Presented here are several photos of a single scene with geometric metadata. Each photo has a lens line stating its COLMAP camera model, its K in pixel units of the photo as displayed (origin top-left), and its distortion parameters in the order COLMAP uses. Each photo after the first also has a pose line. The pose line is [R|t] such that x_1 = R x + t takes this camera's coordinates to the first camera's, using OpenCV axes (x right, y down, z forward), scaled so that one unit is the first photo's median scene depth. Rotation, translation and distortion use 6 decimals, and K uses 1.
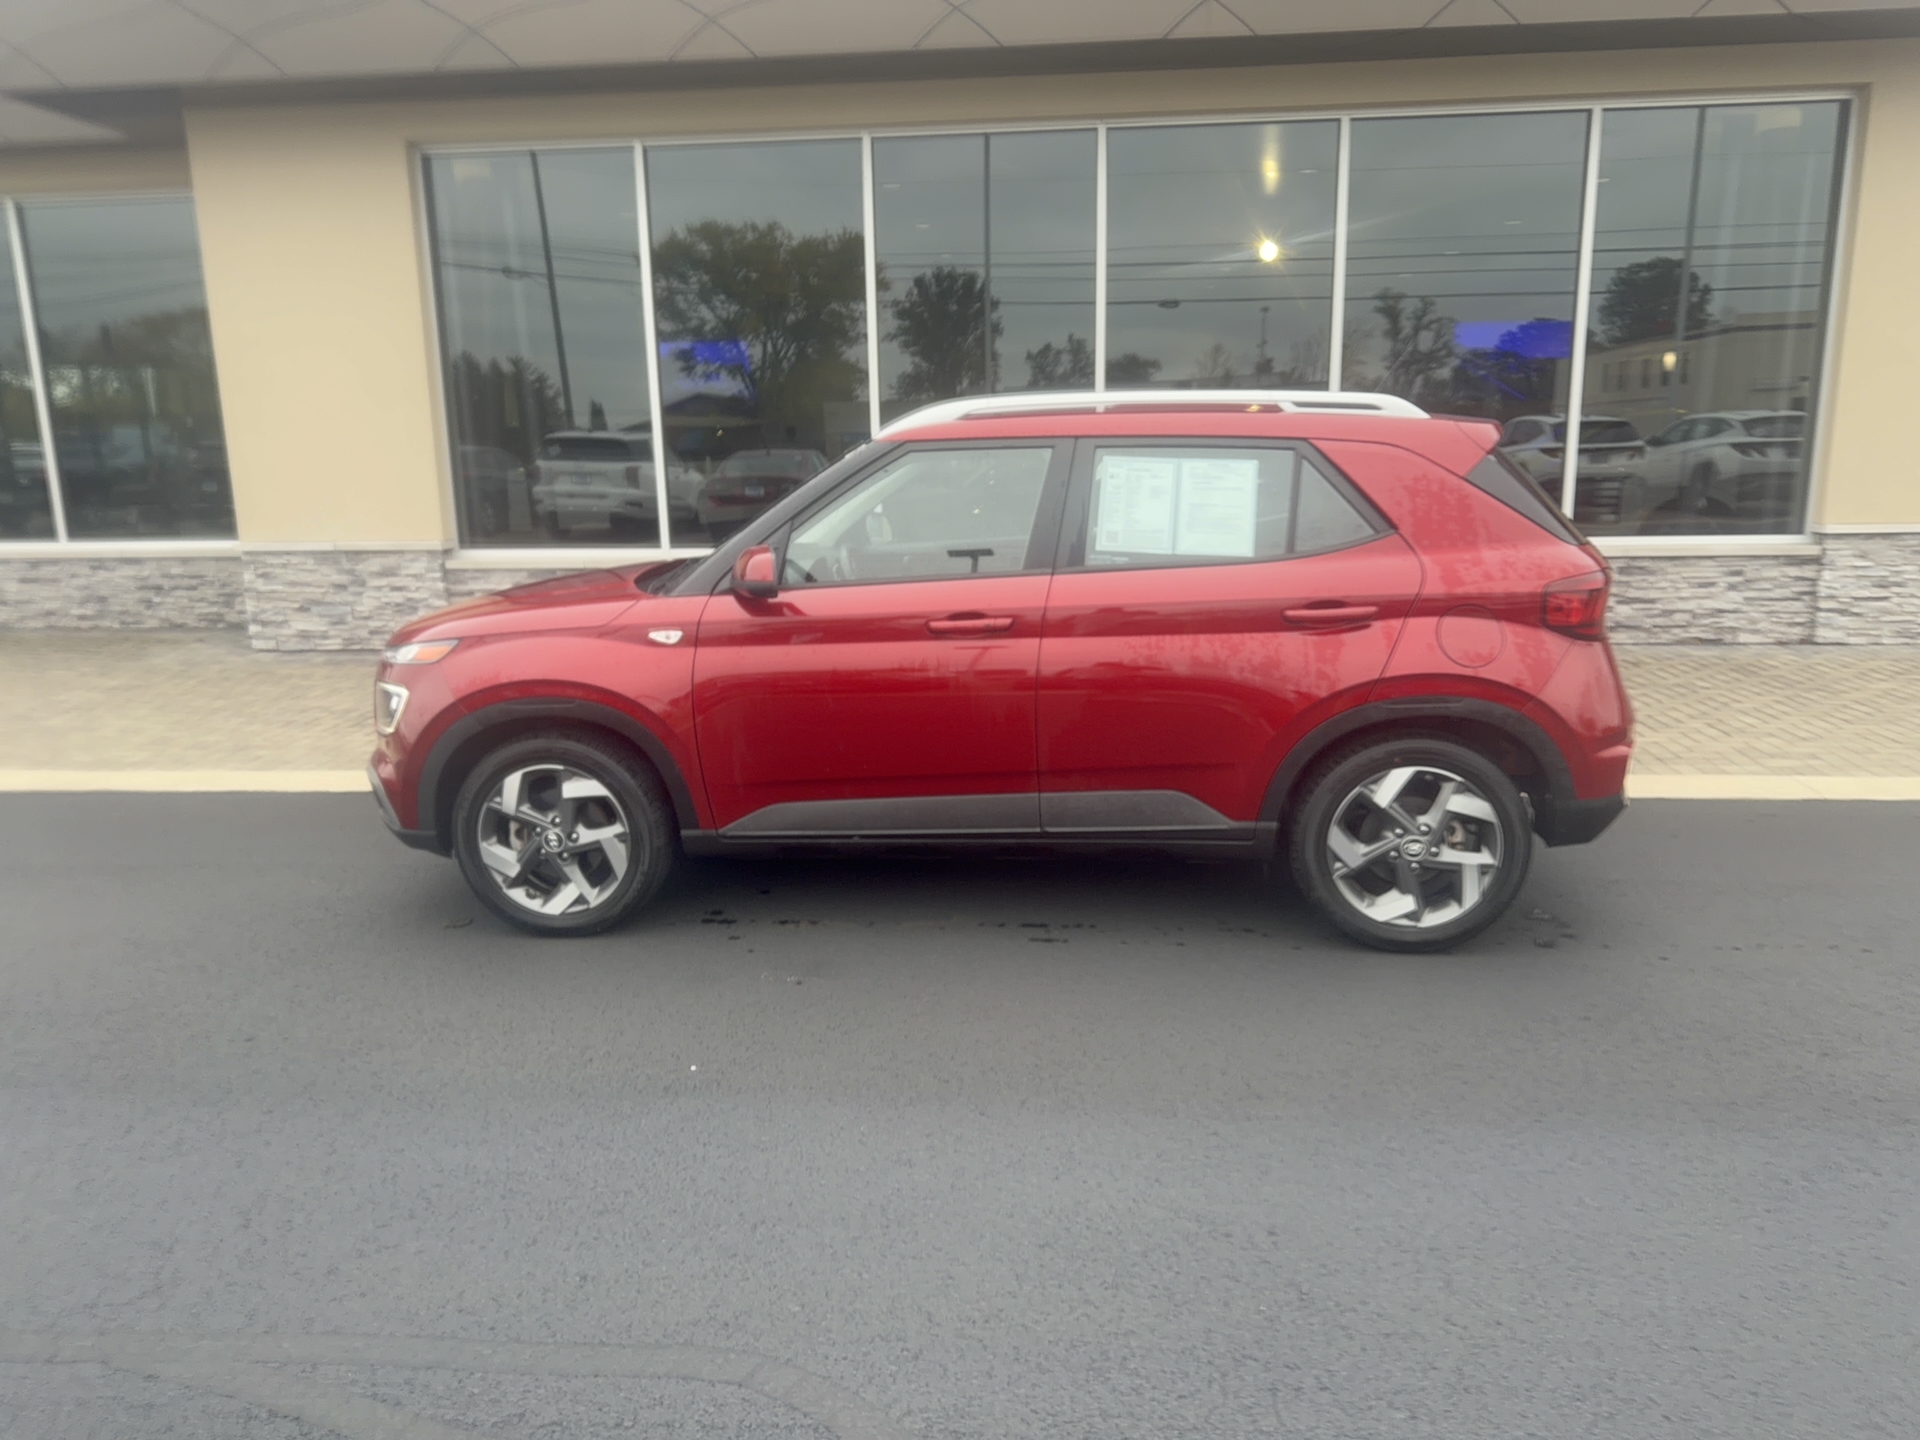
lens RADIAL K [[1365.0, 0, 960.0], [0, 1365.0, 720.0], [0, 0, 1]] dist [0.081667, -0.116007]
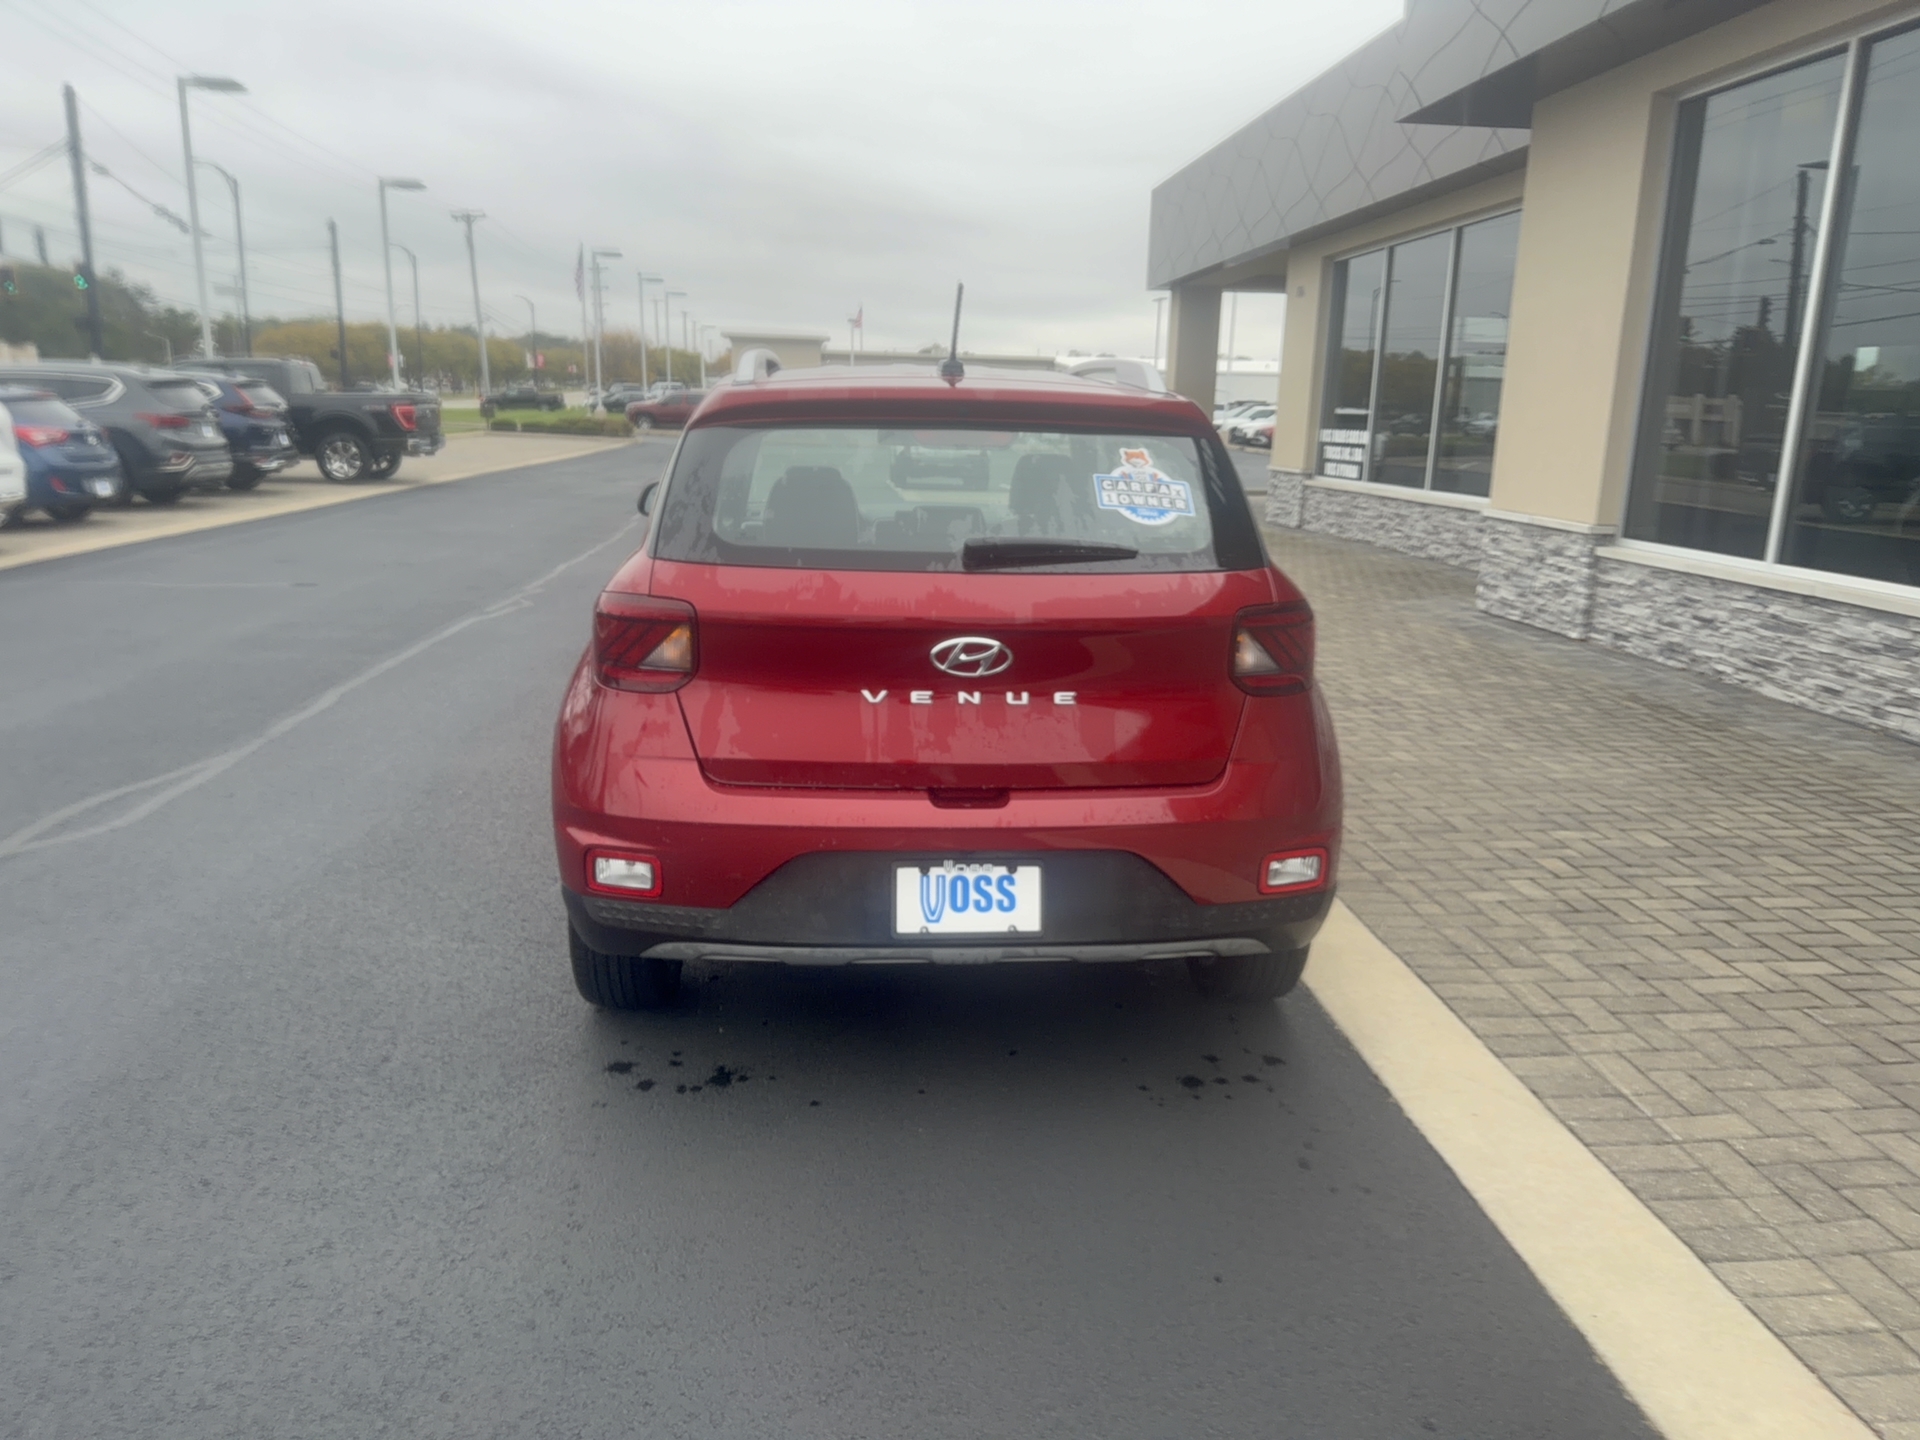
lens RADIAL K [[1365.0, 0, 960.0], [0, 1365.0, 720.0], [0, 0, 1]] dist [0.081667, -0.116007]
pose [[0.184205, 0.239951, -0.953148, 0.517641], [-0.228831, 0.953565, 0.195832, -0.097626], [0.955879, 0.182036, 0.230560, 0.437480]]
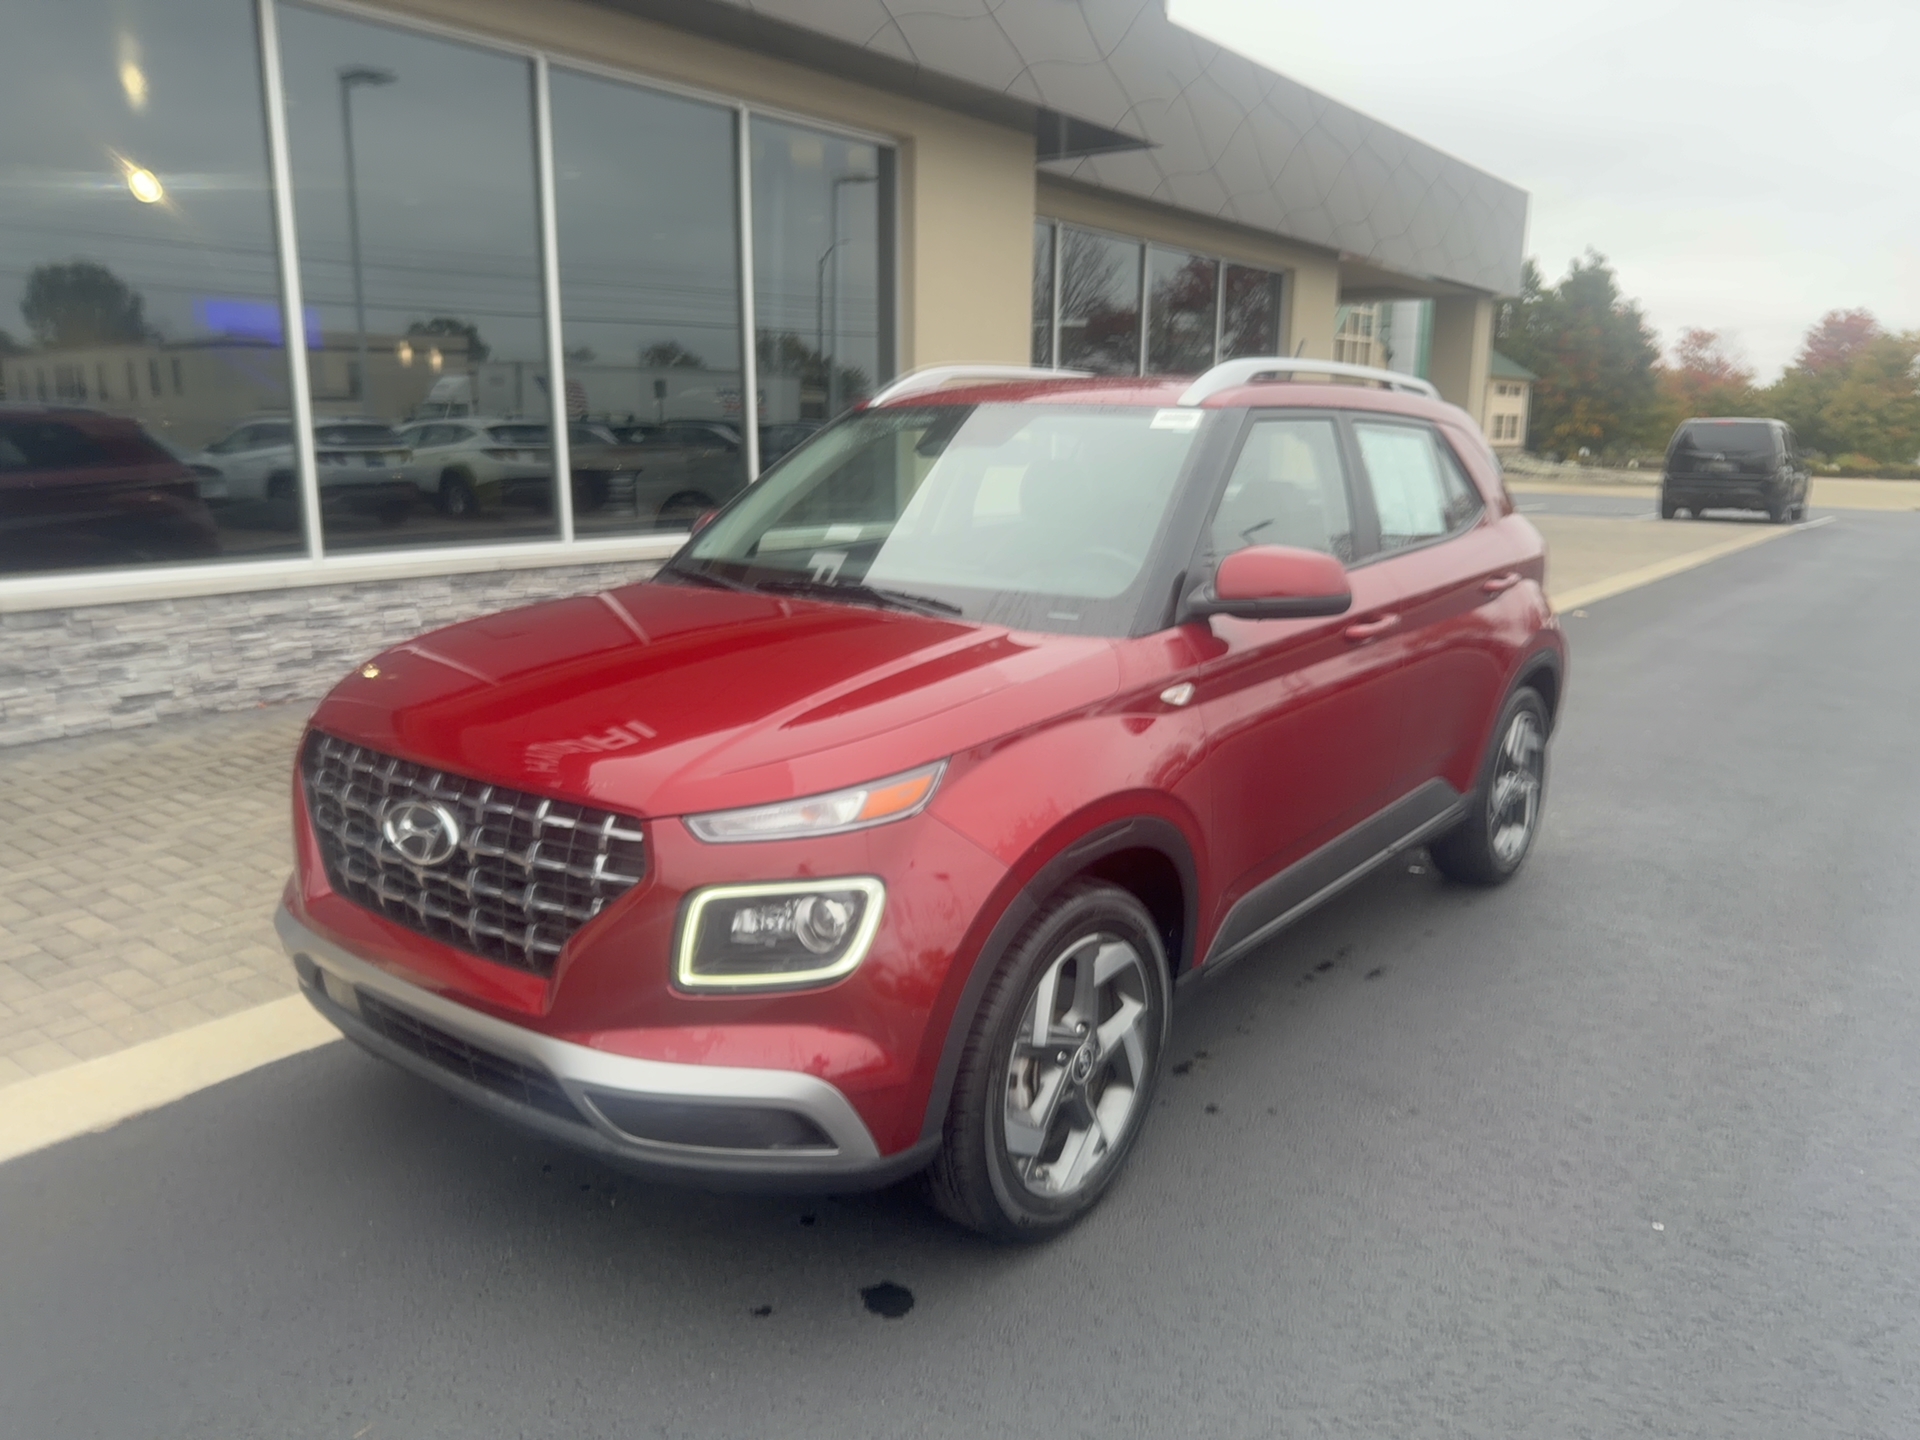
lens RADIAL K [[1389.4, 0, 949.9], [0, 1389.4, 733.8], [0, 0, 1]] dist [0.001886, -0.005971]
pose [[0.530823, -0.161569, 0.831939, -0.377674], [0.155578, 0.983554, 0.091747, -0.054804], [-0.833080, 0.080730, 0.547230, 0.331430]]
